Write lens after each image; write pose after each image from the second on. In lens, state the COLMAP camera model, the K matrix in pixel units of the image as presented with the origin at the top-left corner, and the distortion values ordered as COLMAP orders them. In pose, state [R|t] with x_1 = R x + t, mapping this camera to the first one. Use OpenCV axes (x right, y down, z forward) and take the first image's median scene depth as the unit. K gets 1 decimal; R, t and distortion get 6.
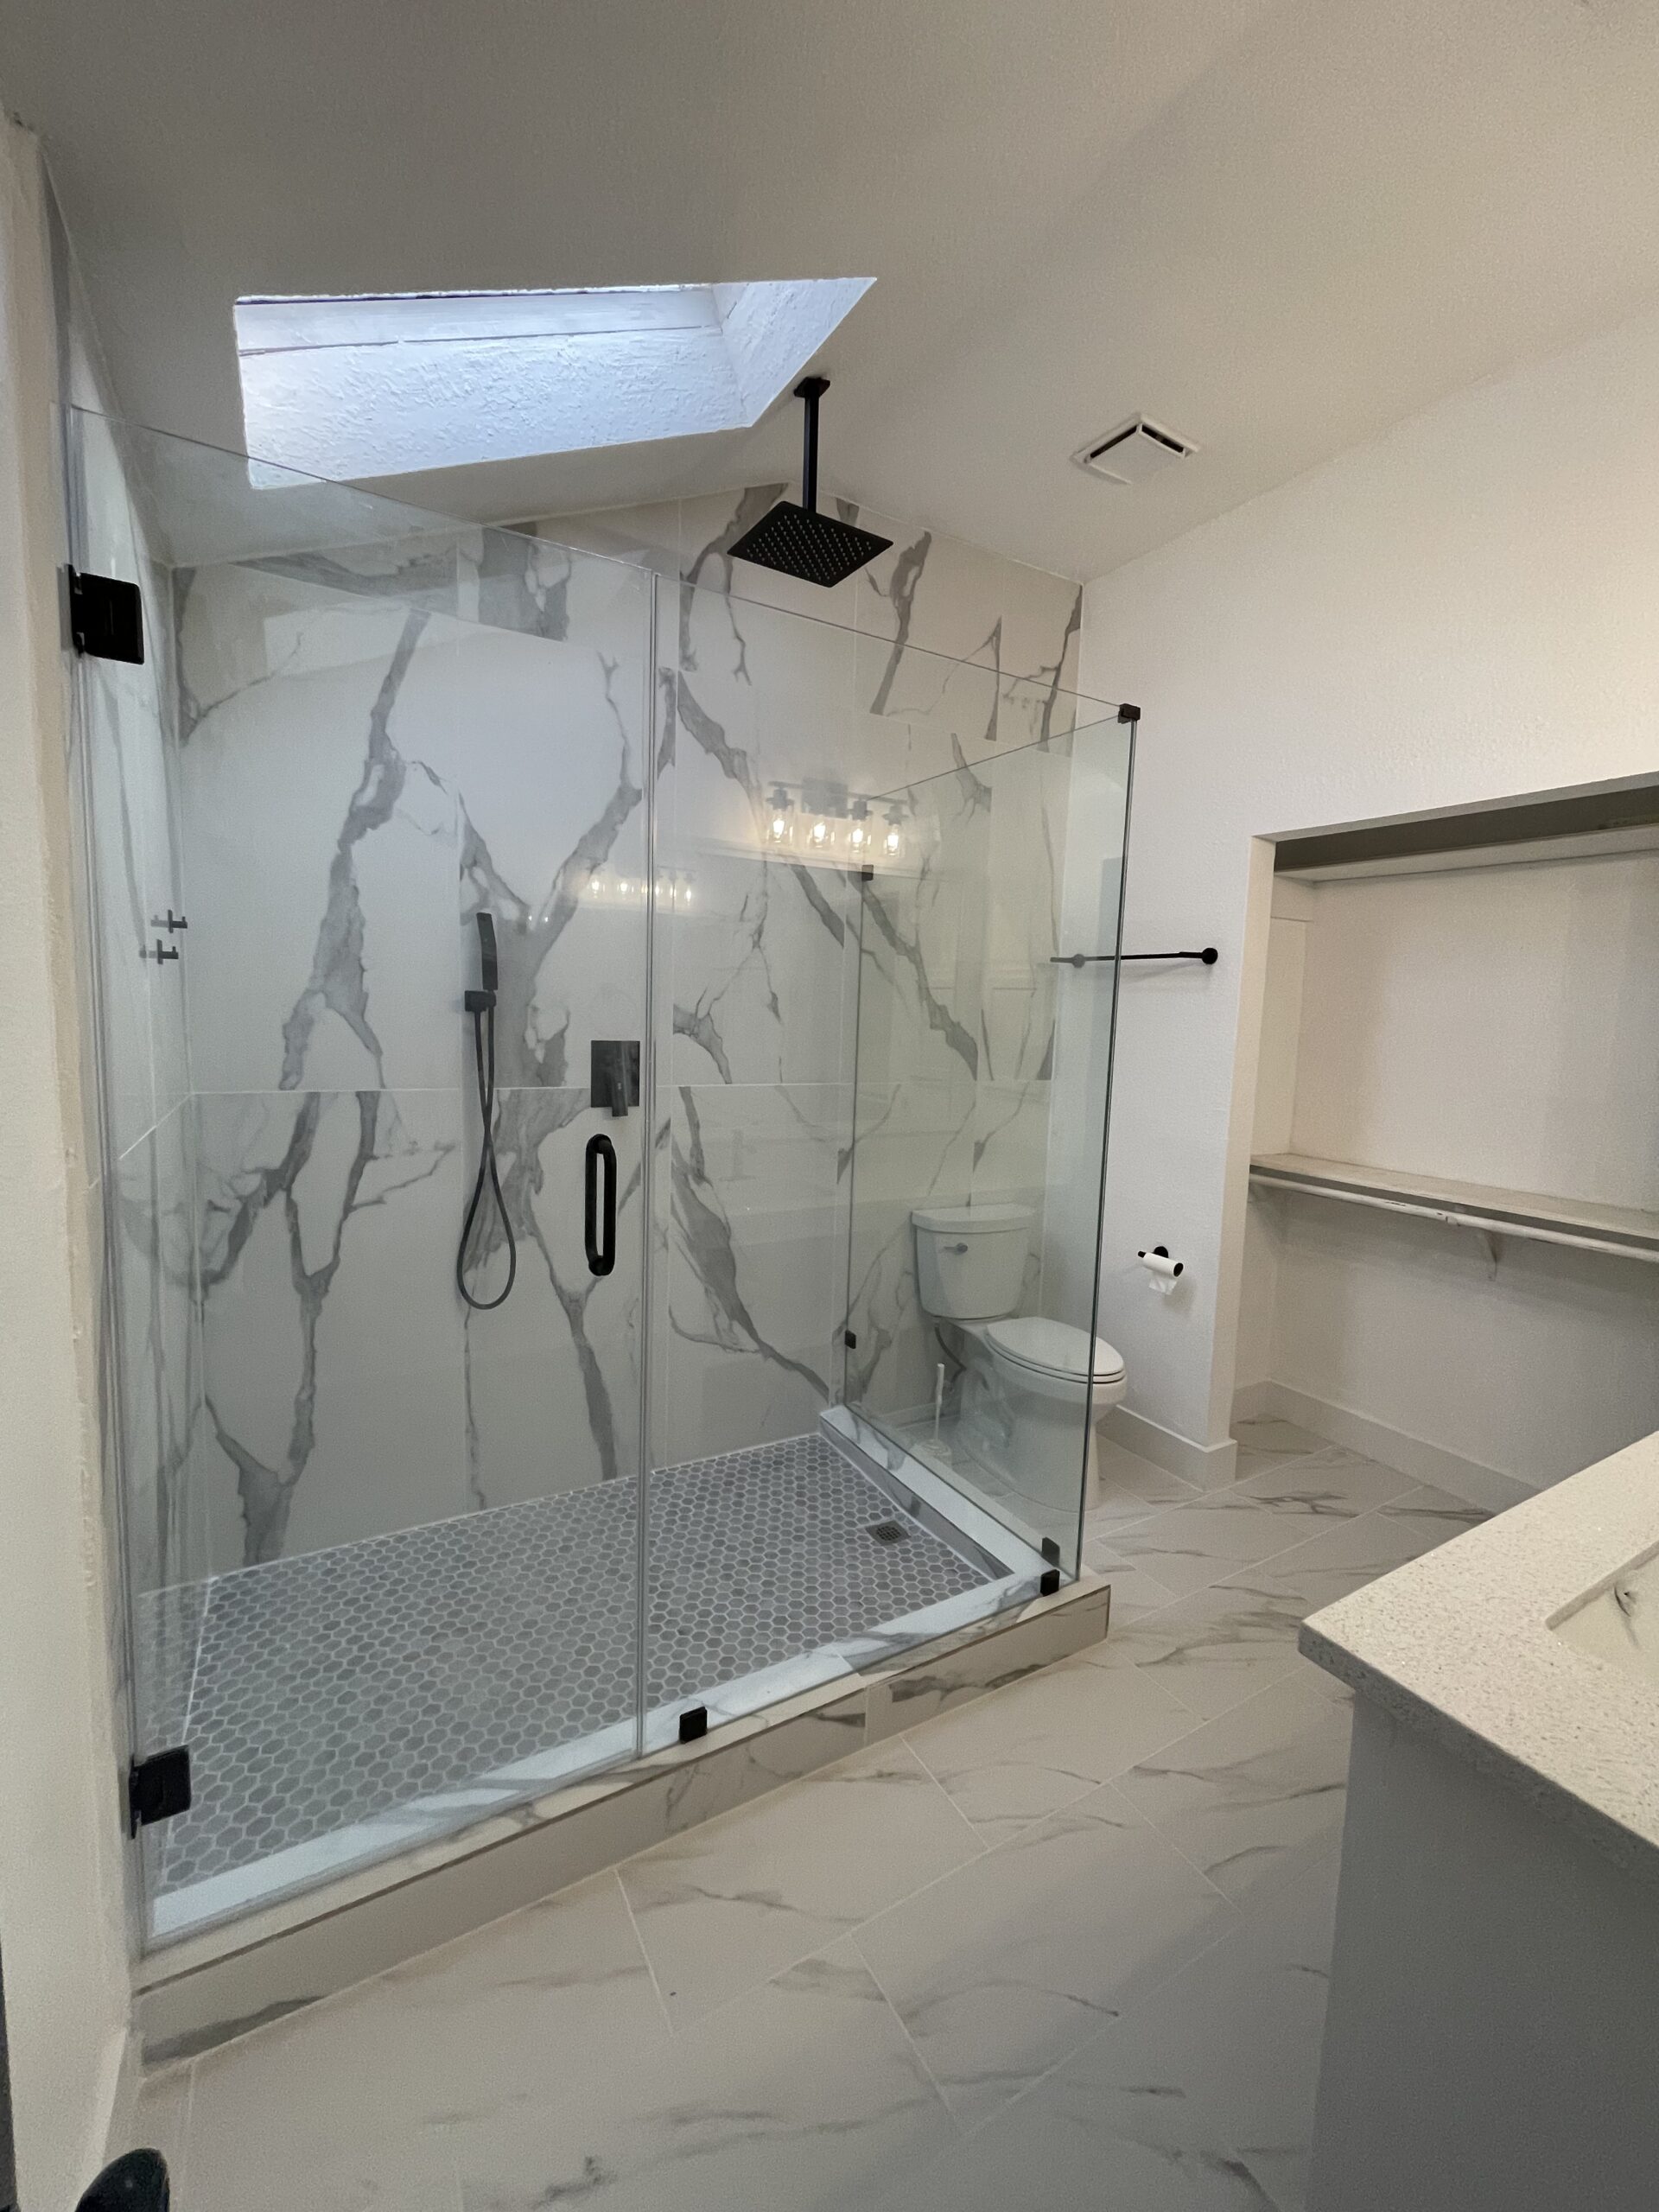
lens RADIAL K [[889.1, 0, 824.0], [0, 889.1, 1097.7], [0, 0, 1]] dist [-0.003220, 0.000916]
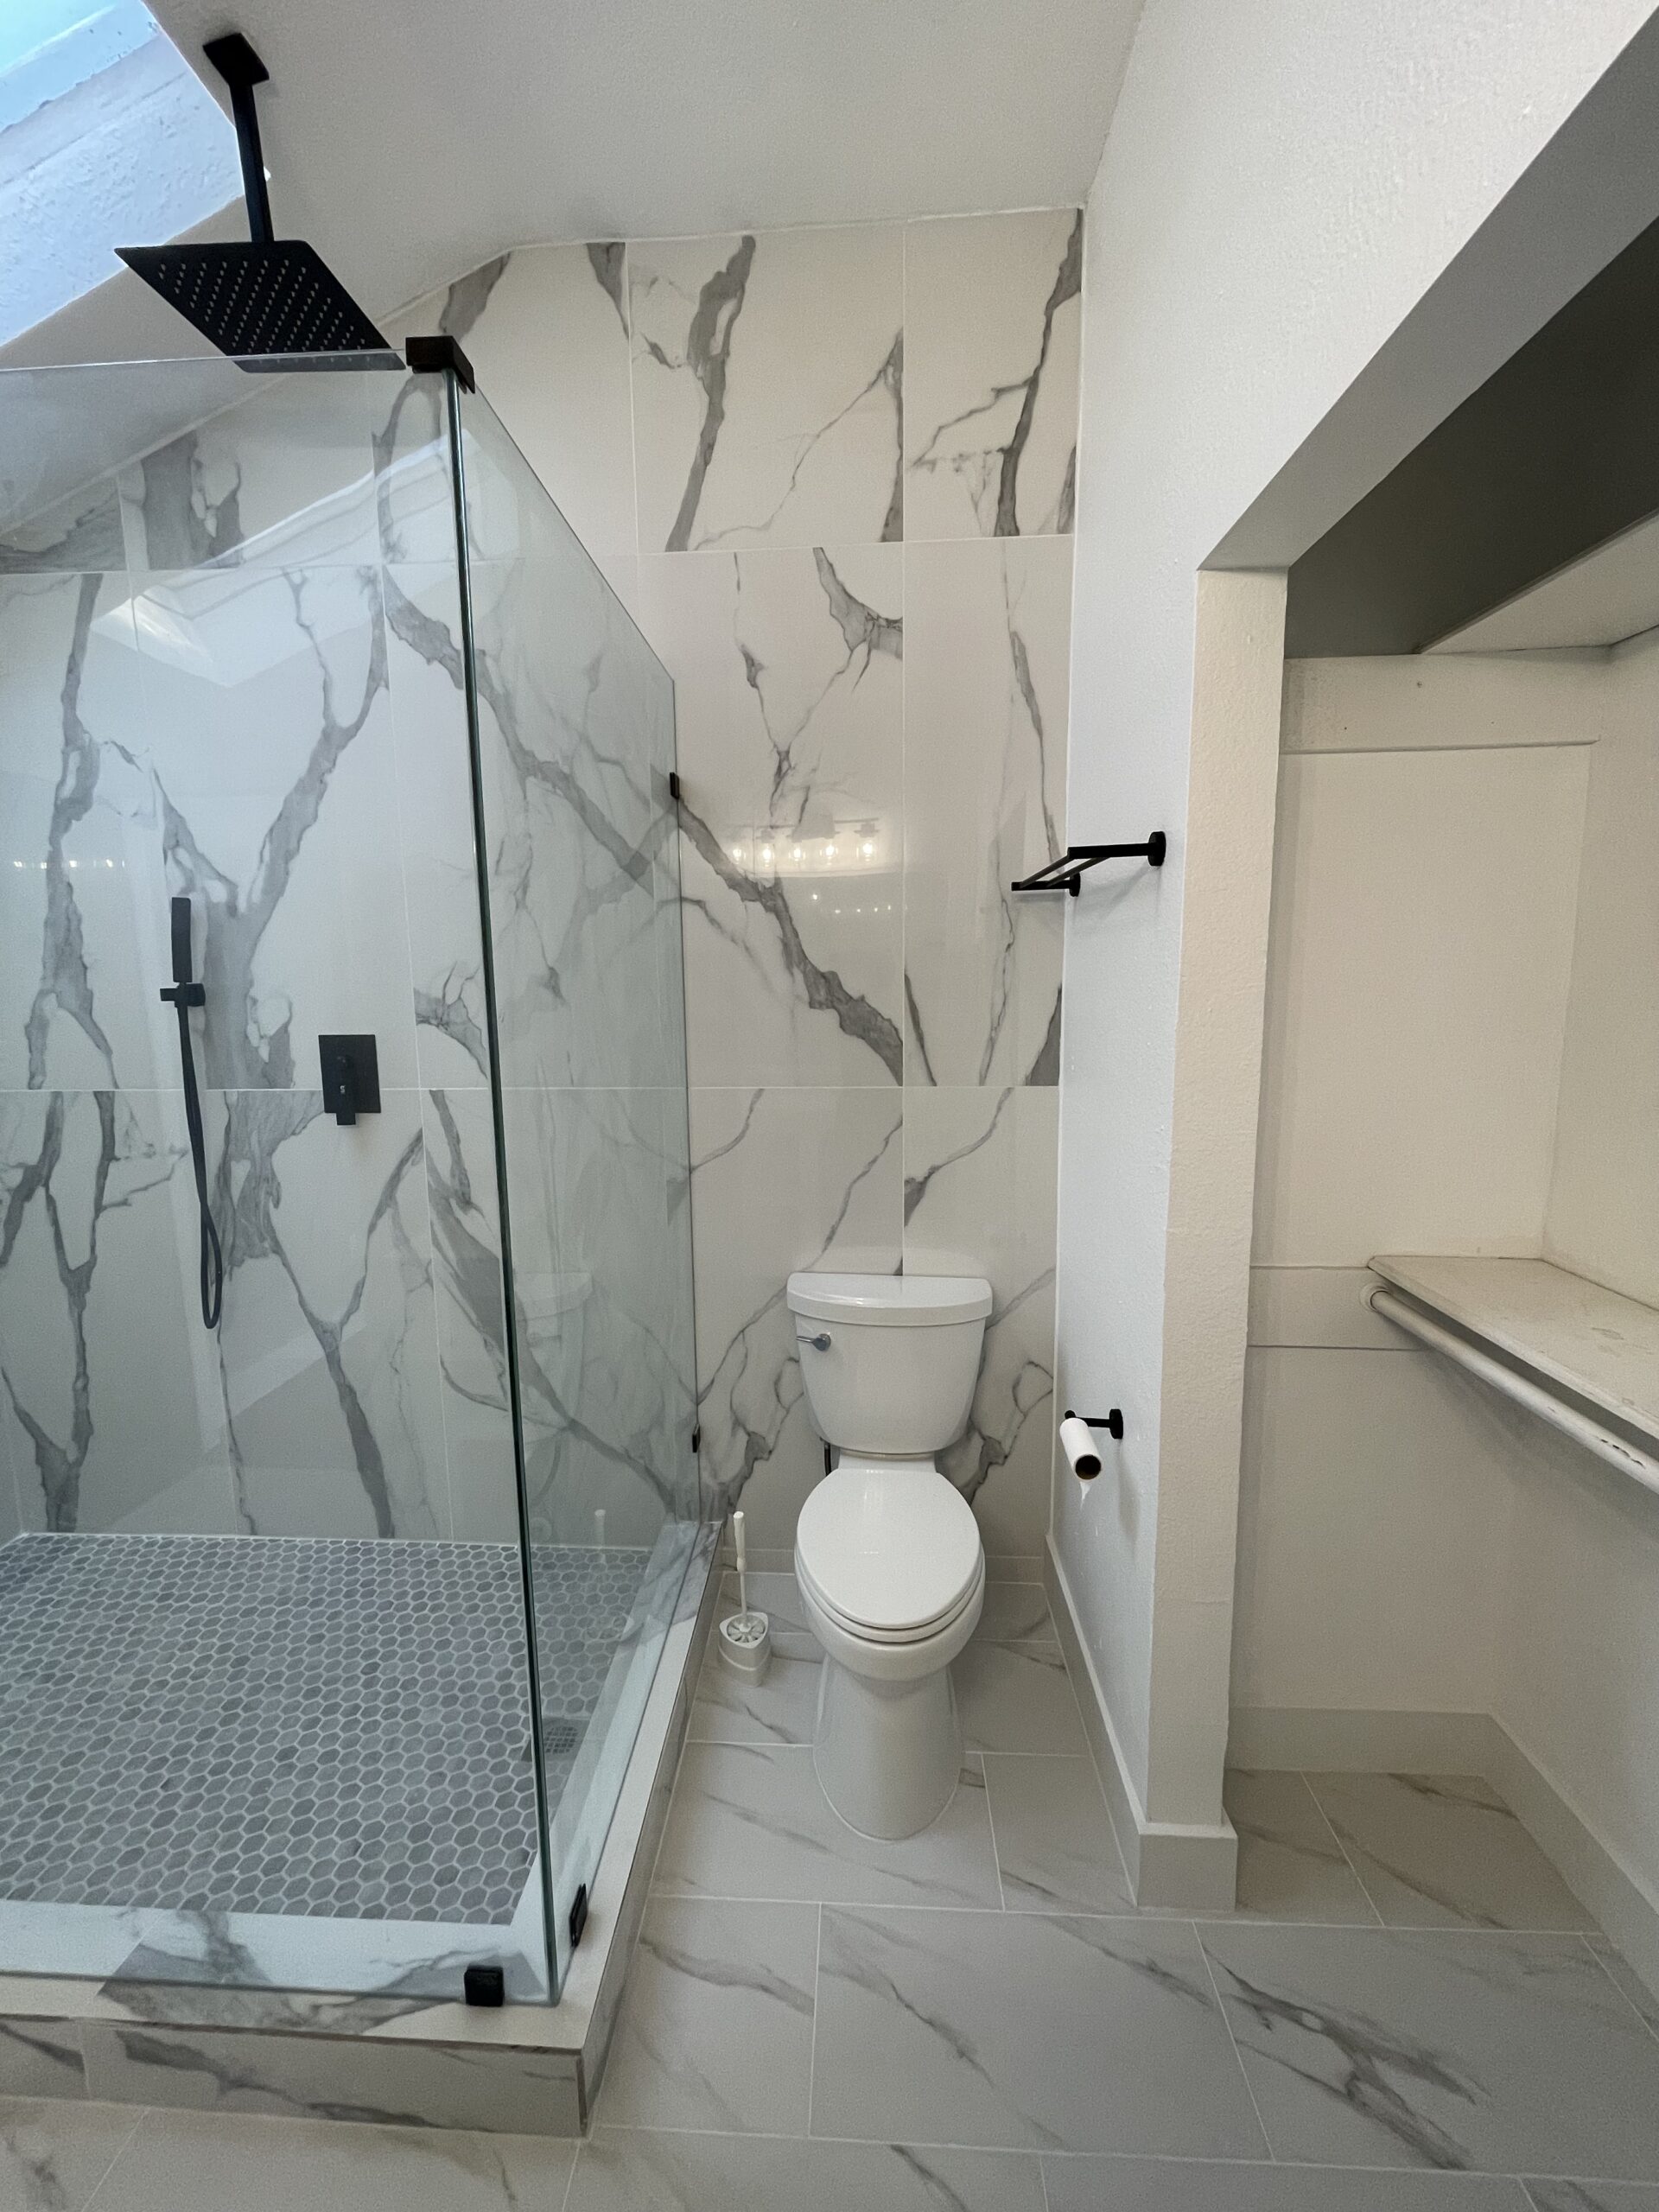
lens RADIAL K [[889.1, 0, 828.0], [0, 889.1, 1097.2], [0, 0, 1]] dist [-0.003220, 0.000916]
pose [[0.836932, 0.032989, -0.546312, 0.609018], [-0.015636, 0.999216, 0.036384, -0.042957], [0.547083, -0.021909, 0.836791, 0.542919]]
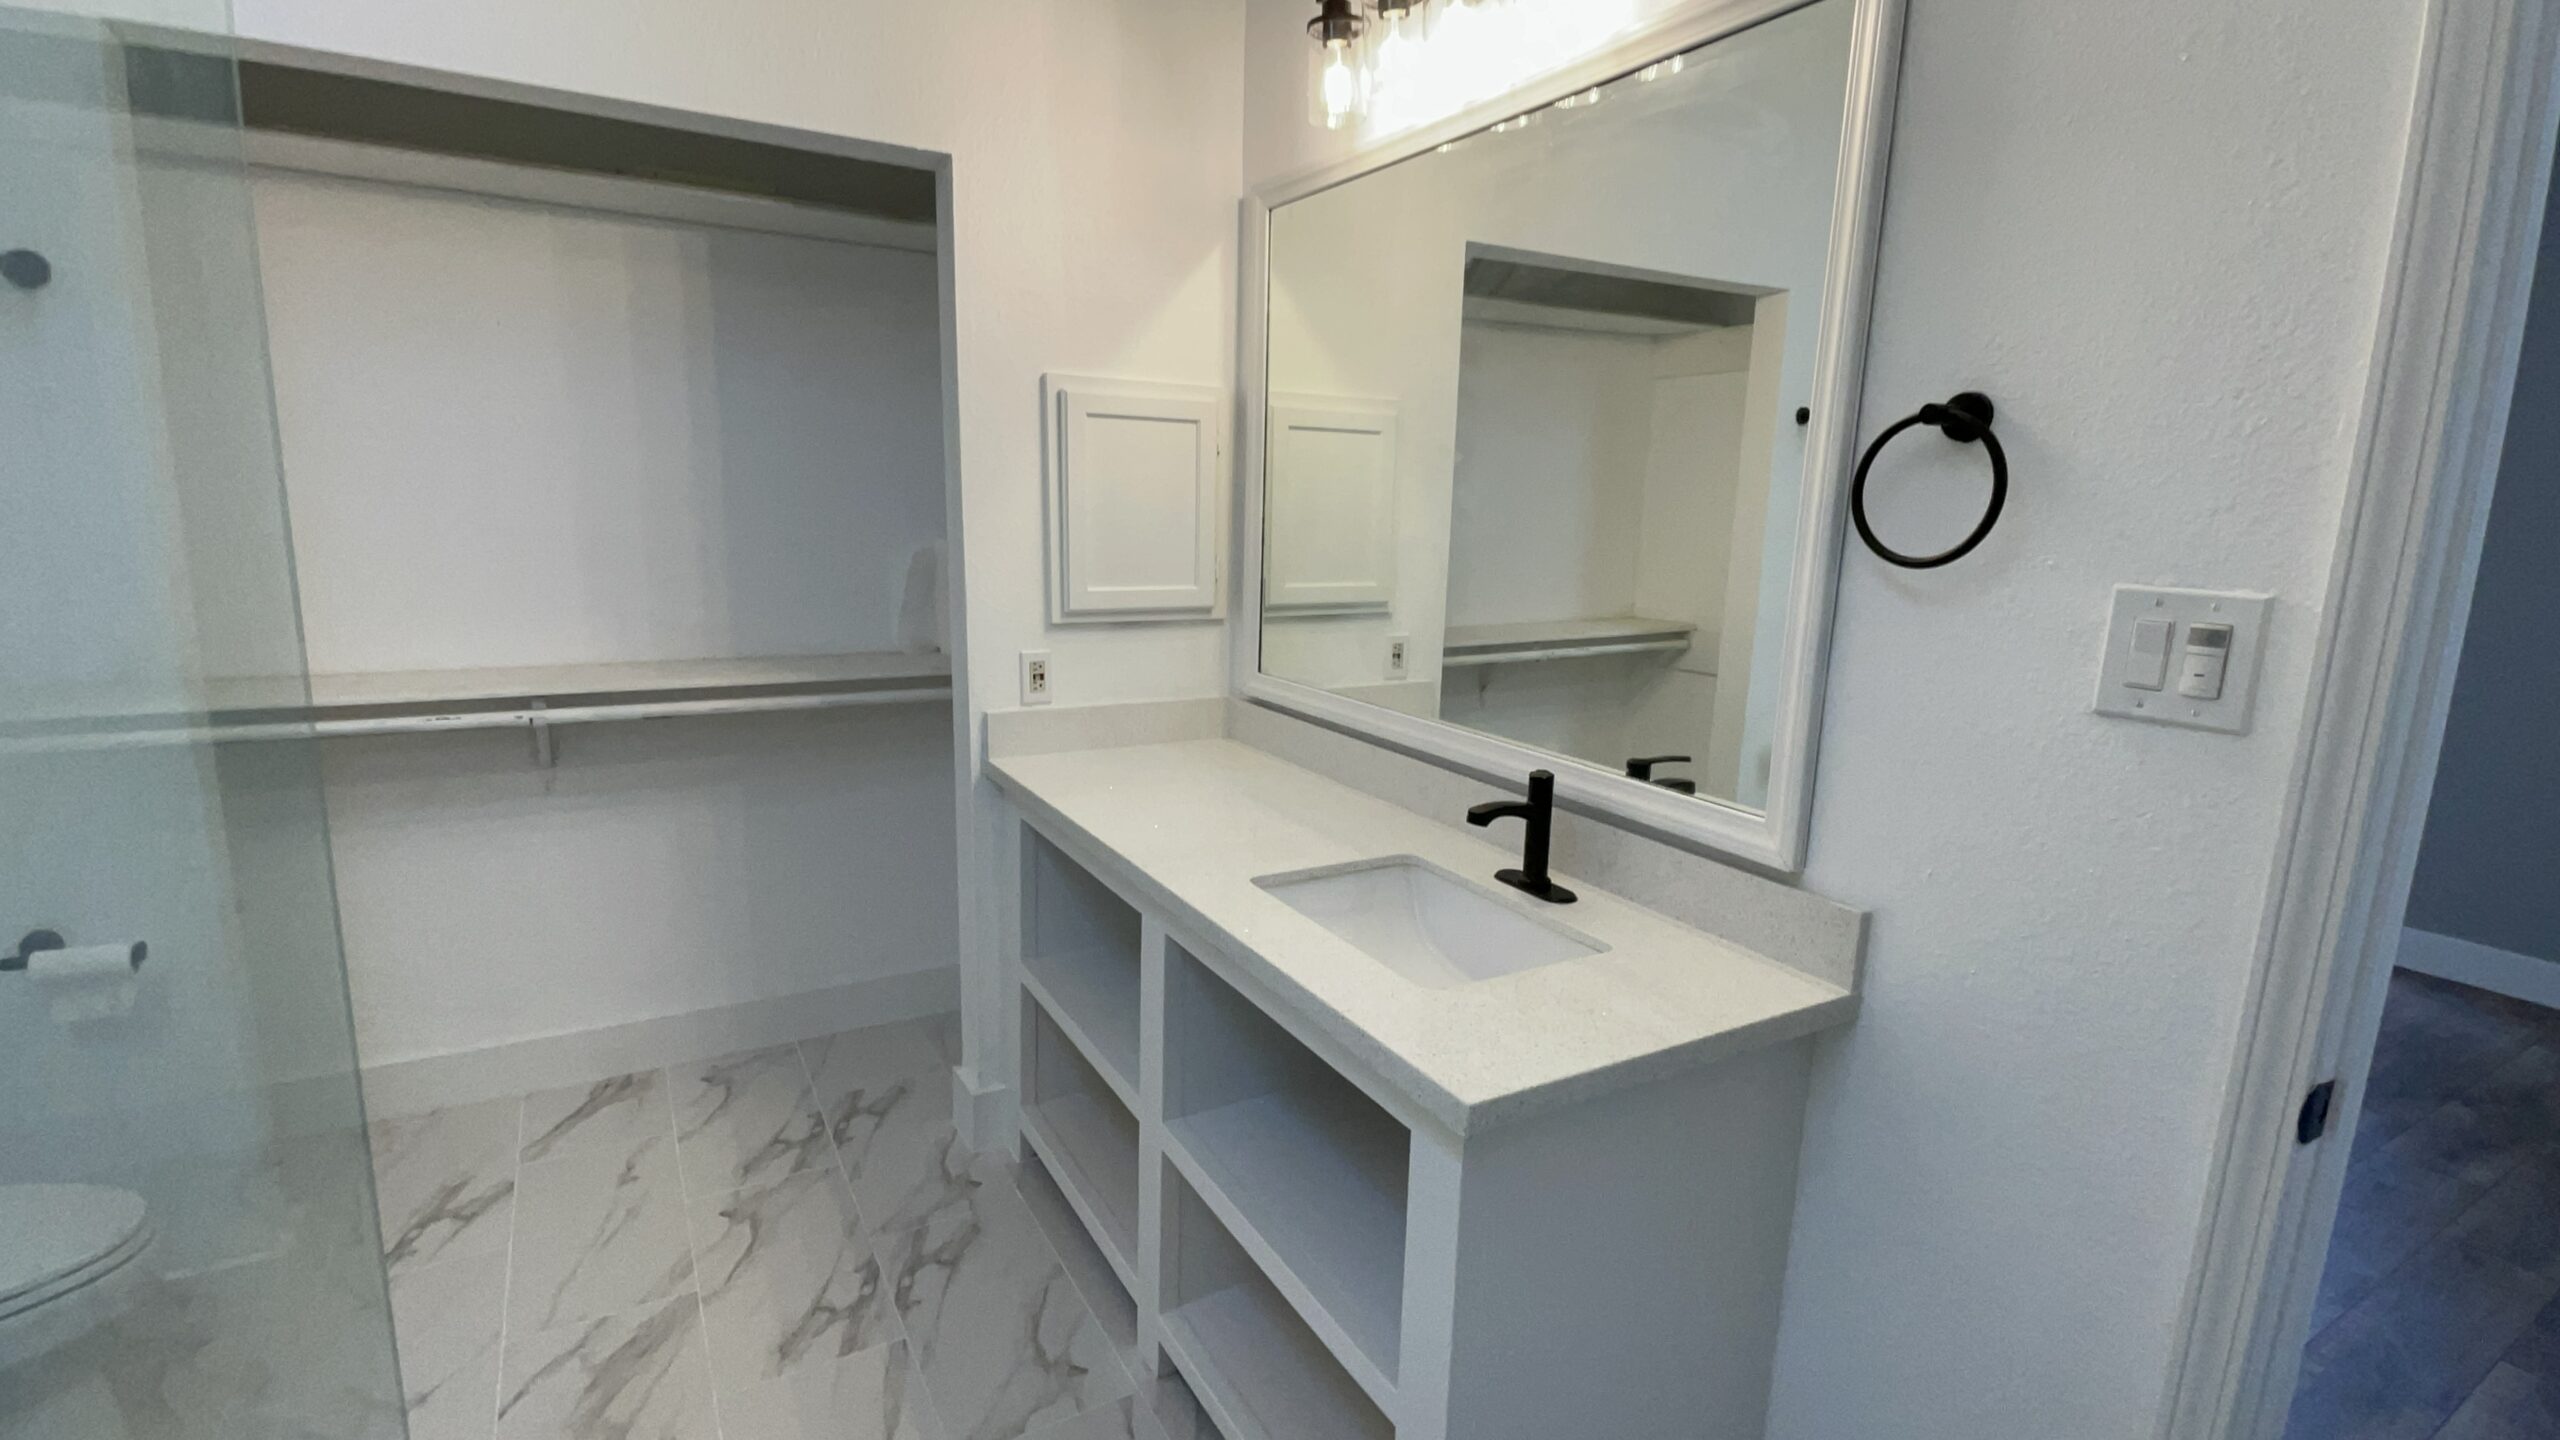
lens RADIAL K [[1205.9, 0, 1287.0], [0, 1205.9, 712.1], [0, 0, 1]] dist [0.004851, 0.000502]
pose [[-0.010383, -0.221924, 0.975009, -0.232039], [0.060664, 0.973125, 0.222141, -0.045662], [-0.998104, 0.061455, 0.003359, 0.423090]]
